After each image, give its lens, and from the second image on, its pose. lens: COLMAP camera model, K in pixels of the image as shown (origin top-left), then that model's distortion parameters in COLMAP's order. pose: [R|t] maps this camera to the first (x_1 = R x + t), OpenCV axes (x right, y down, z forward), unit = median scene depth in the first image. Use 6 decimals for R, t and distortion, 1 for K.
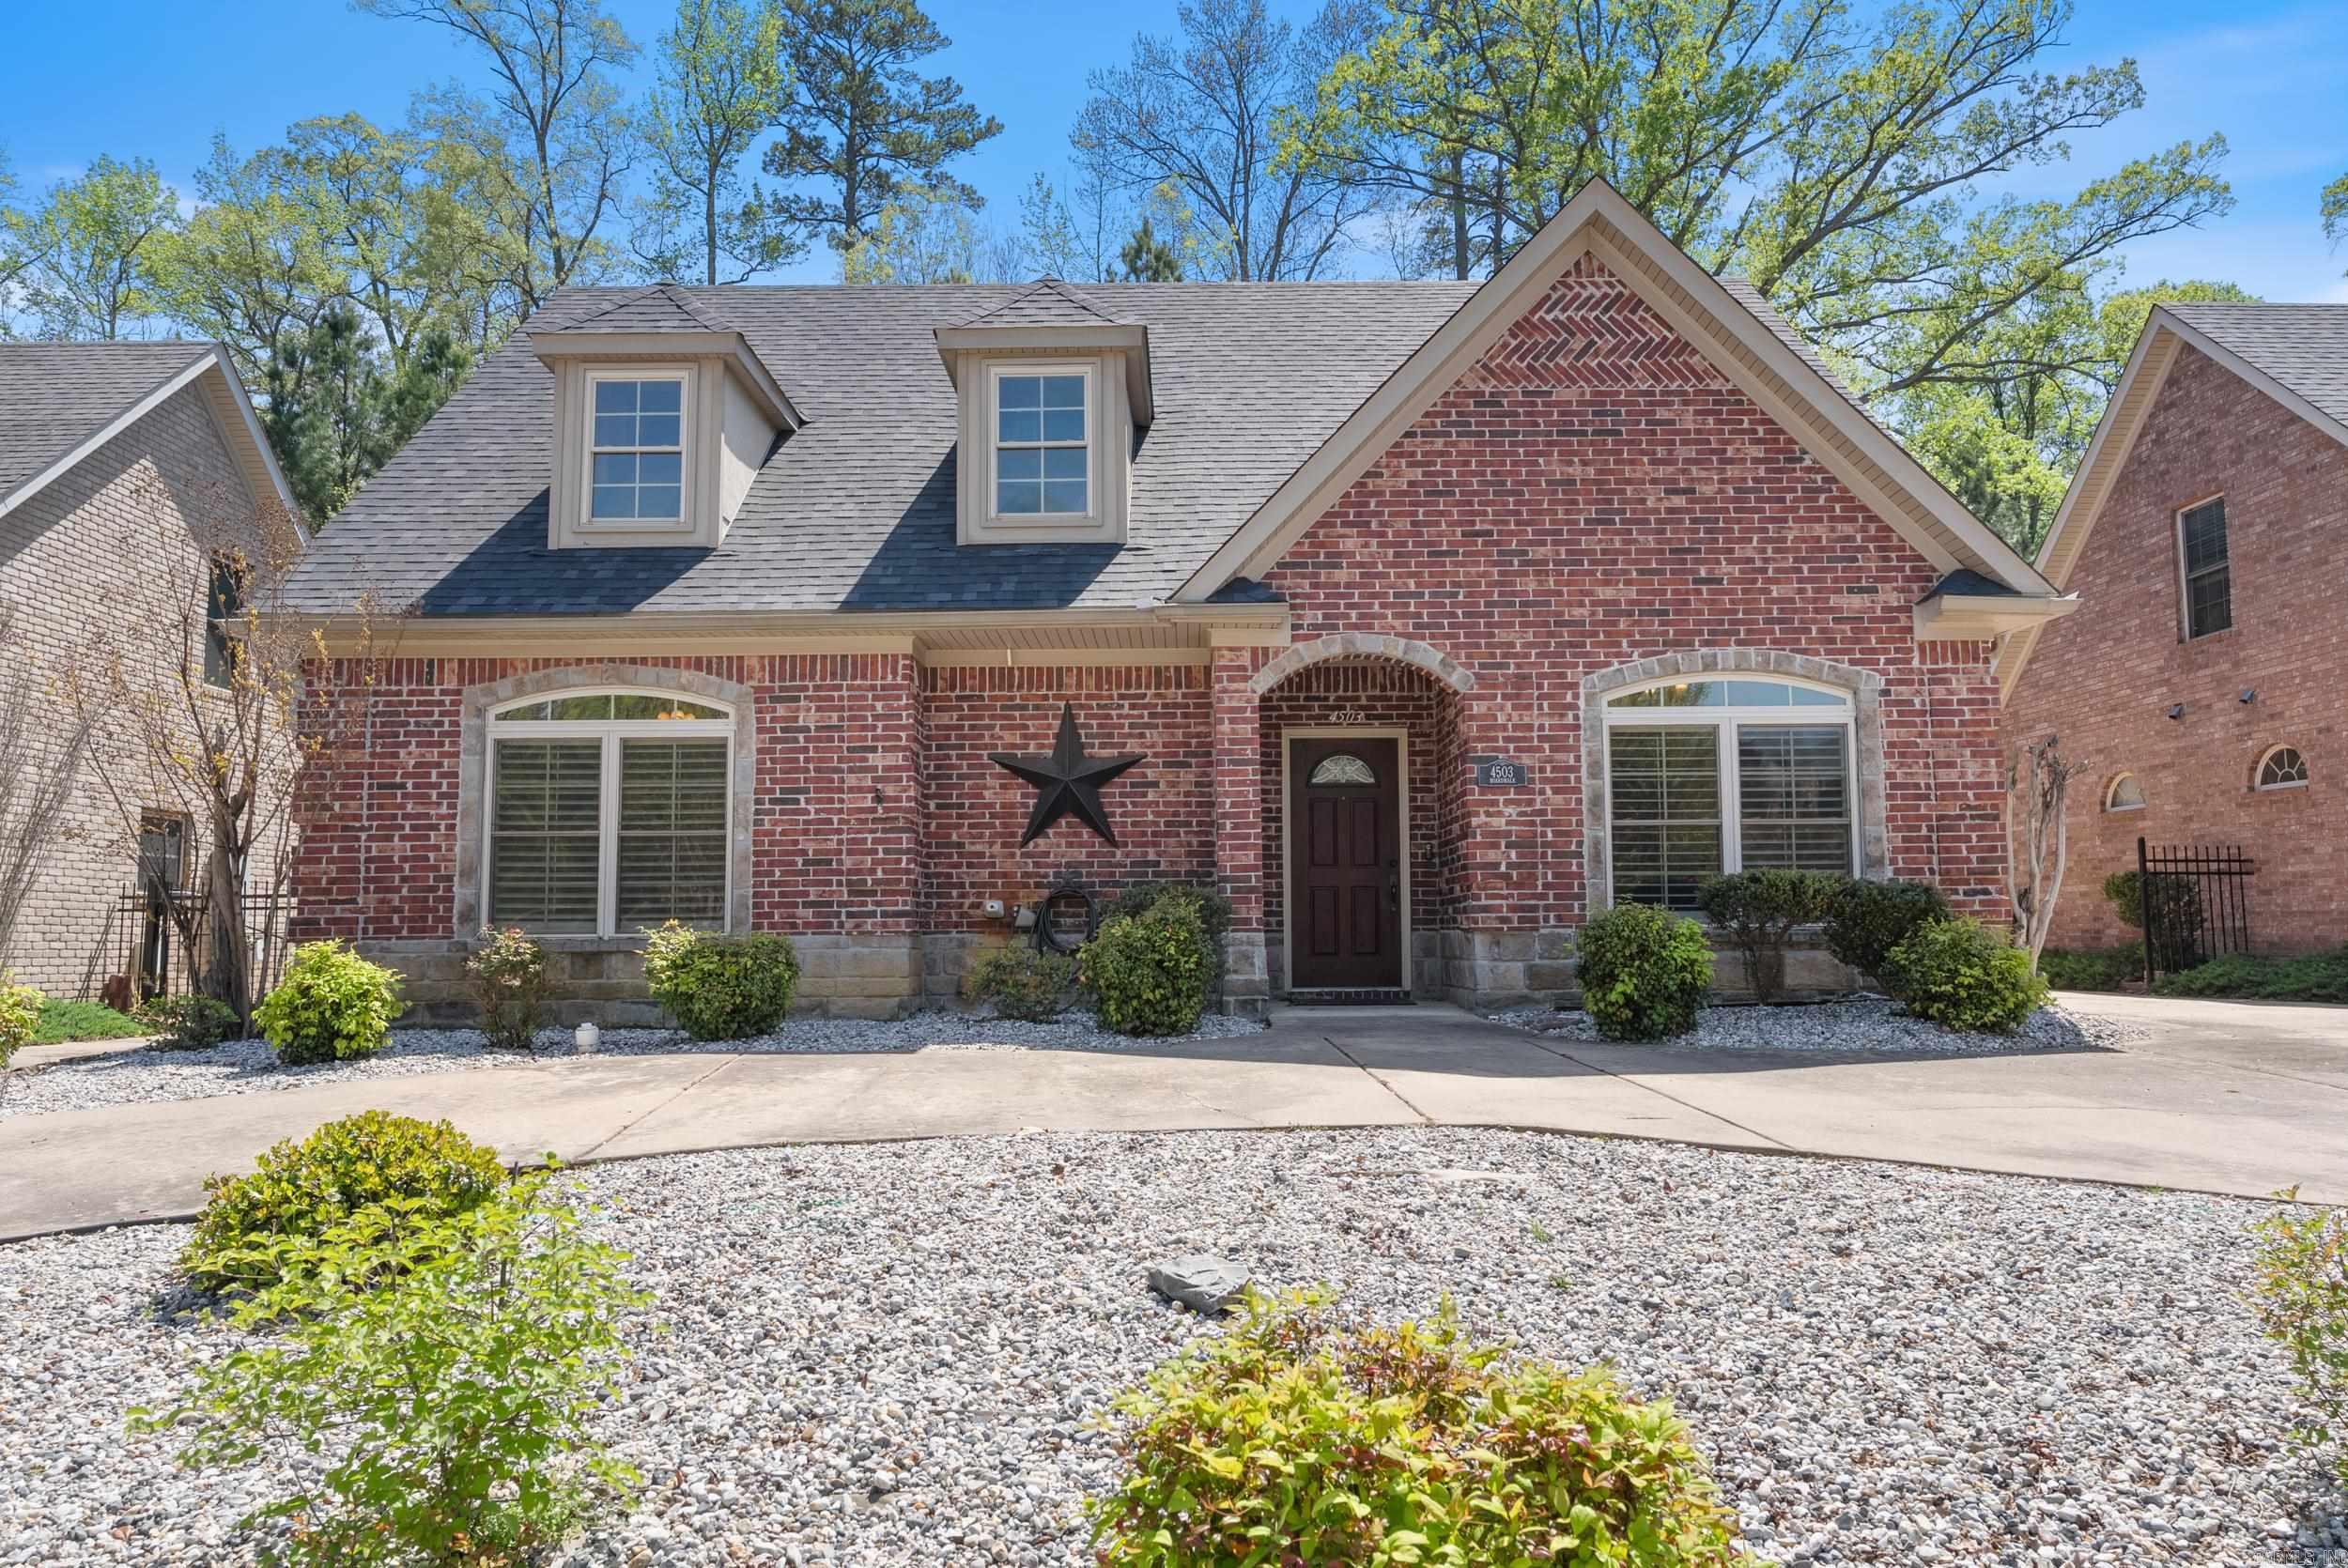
lens RADIAL K [[1637.5, 0, 1171.2], [0, 1637.5, 782.1], [0, 0, 1]] dist [-0.000114, 0.001308]
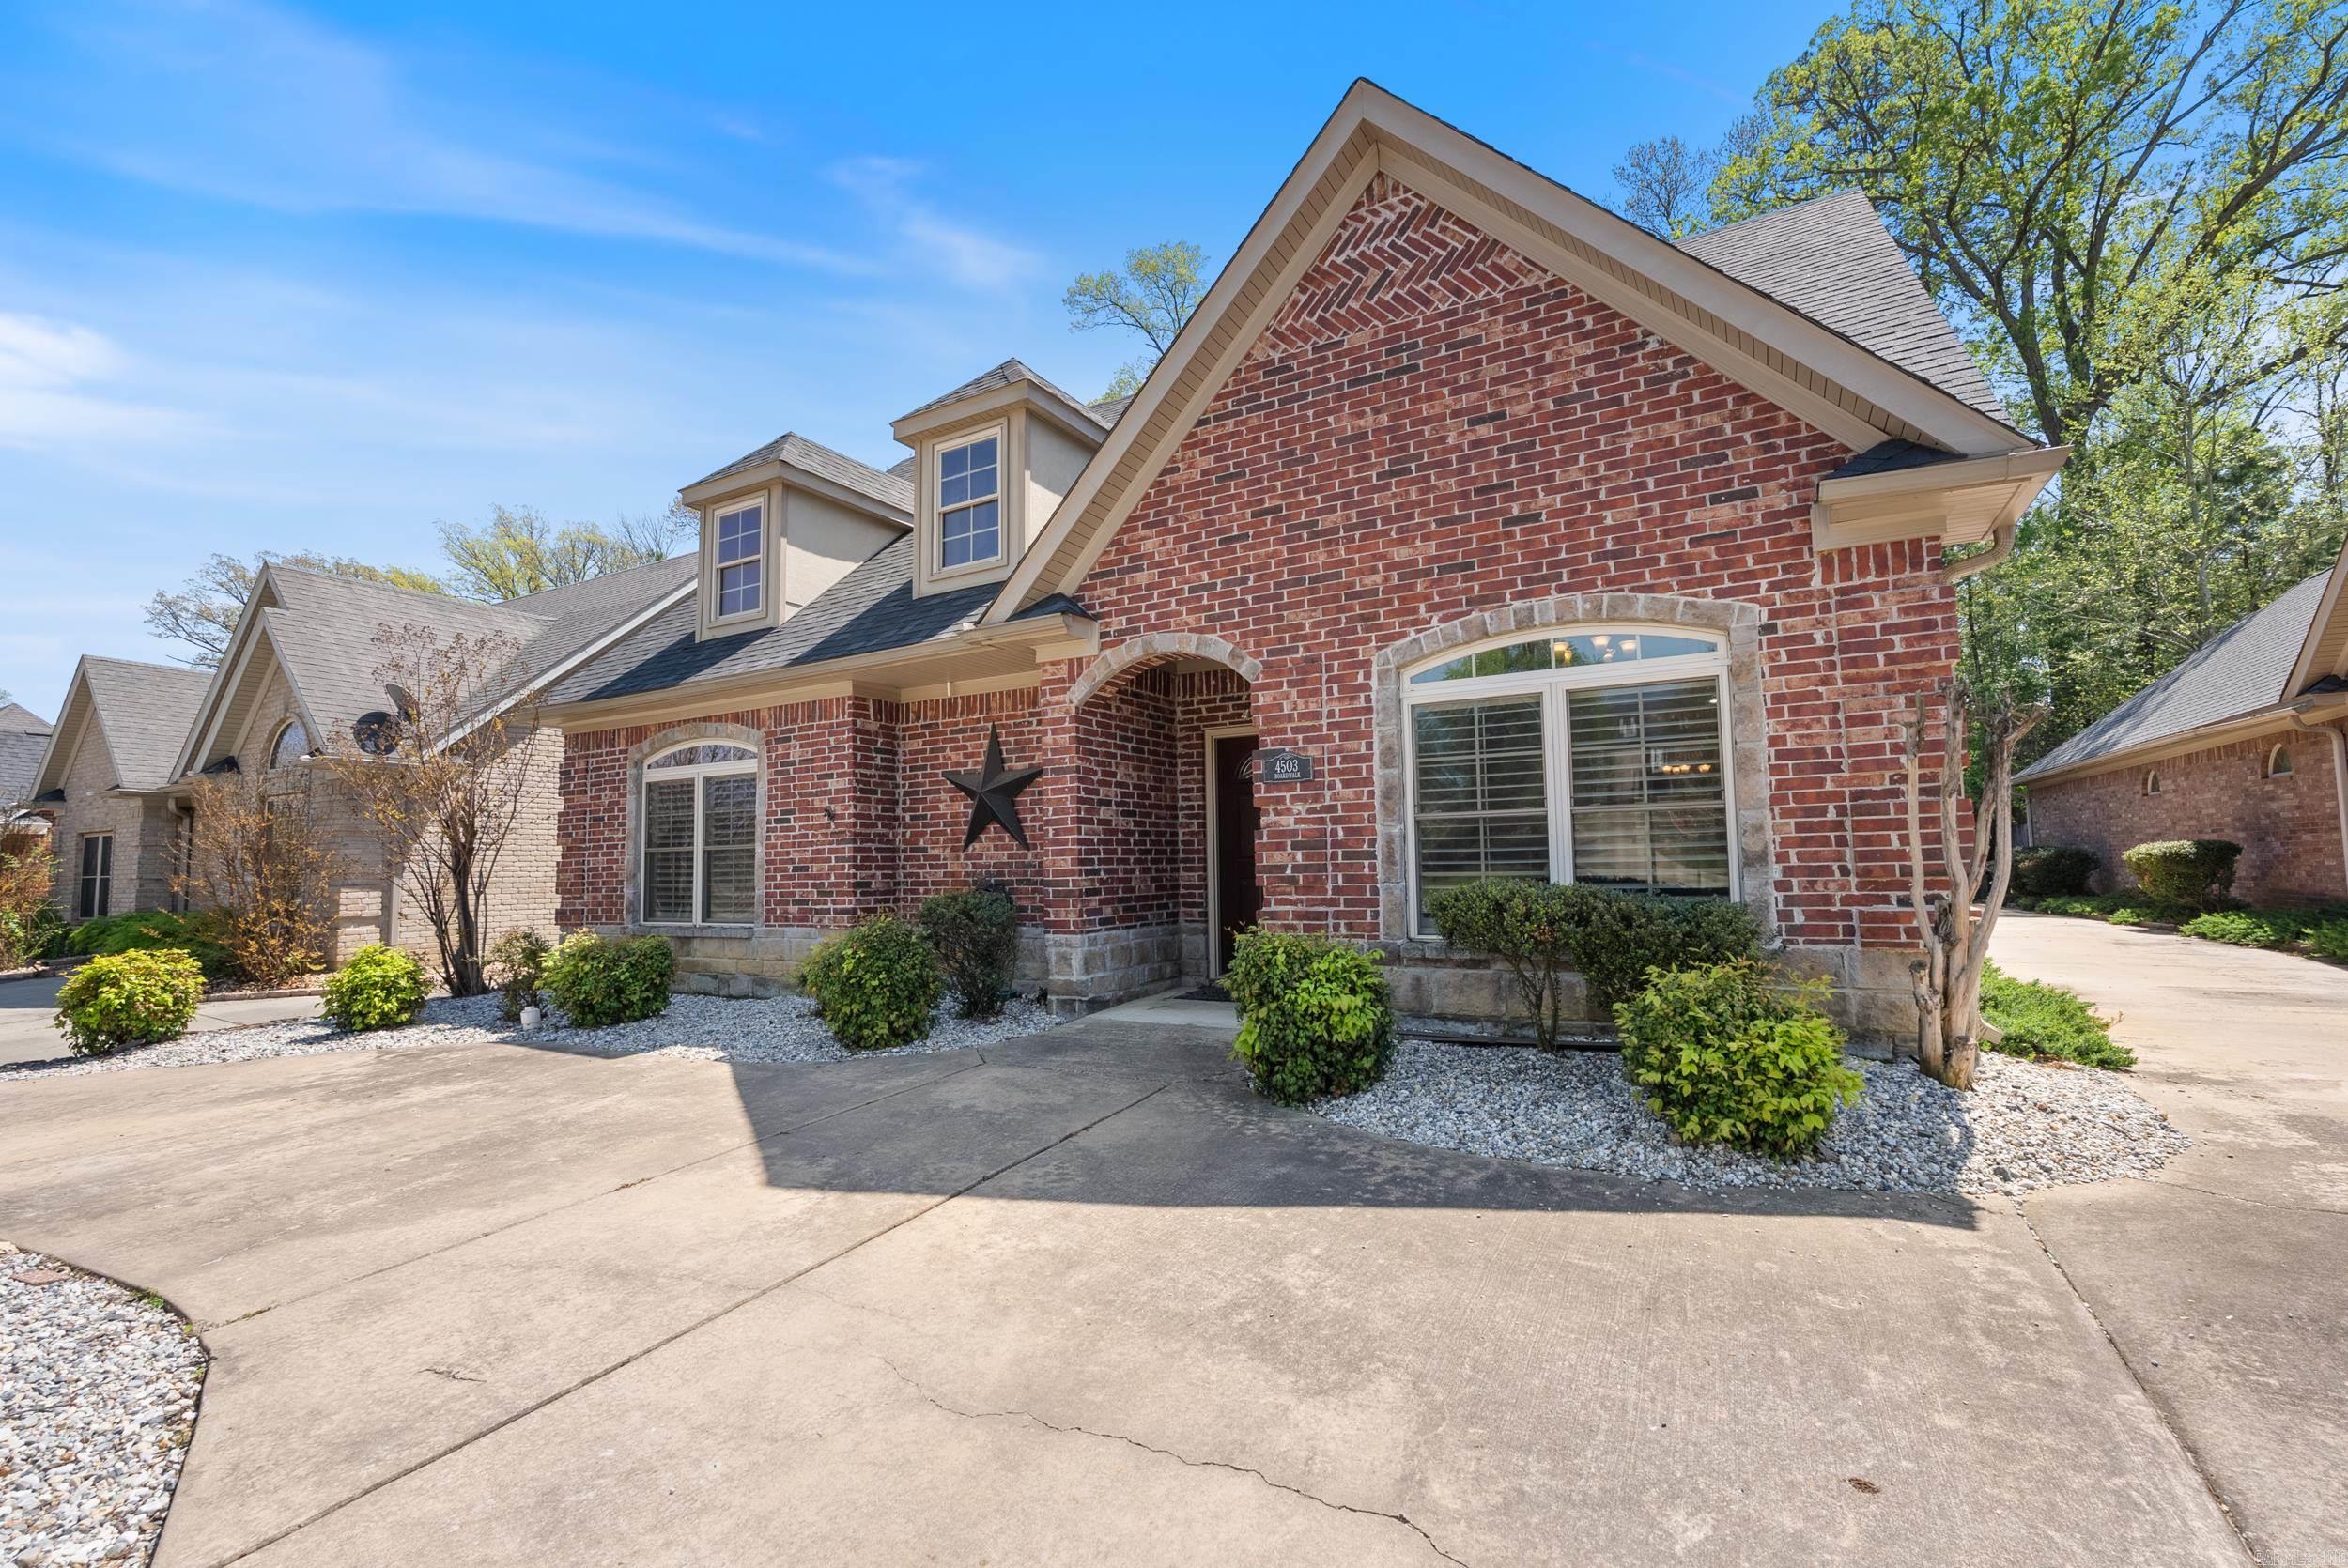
lens RADIAL K [[1029.9, 0, 1171.8], [0, 1029.9, 784.3], [0, 0, 1]] dist [-0.007492, 0.000793]
pose [[0.871560, -0.048952, -0.487839, 0.418509], [0.059753, 0.998191, 0.006588, -0.003614], [0.486634, -0.034892, 0.872909, 0.455211]]
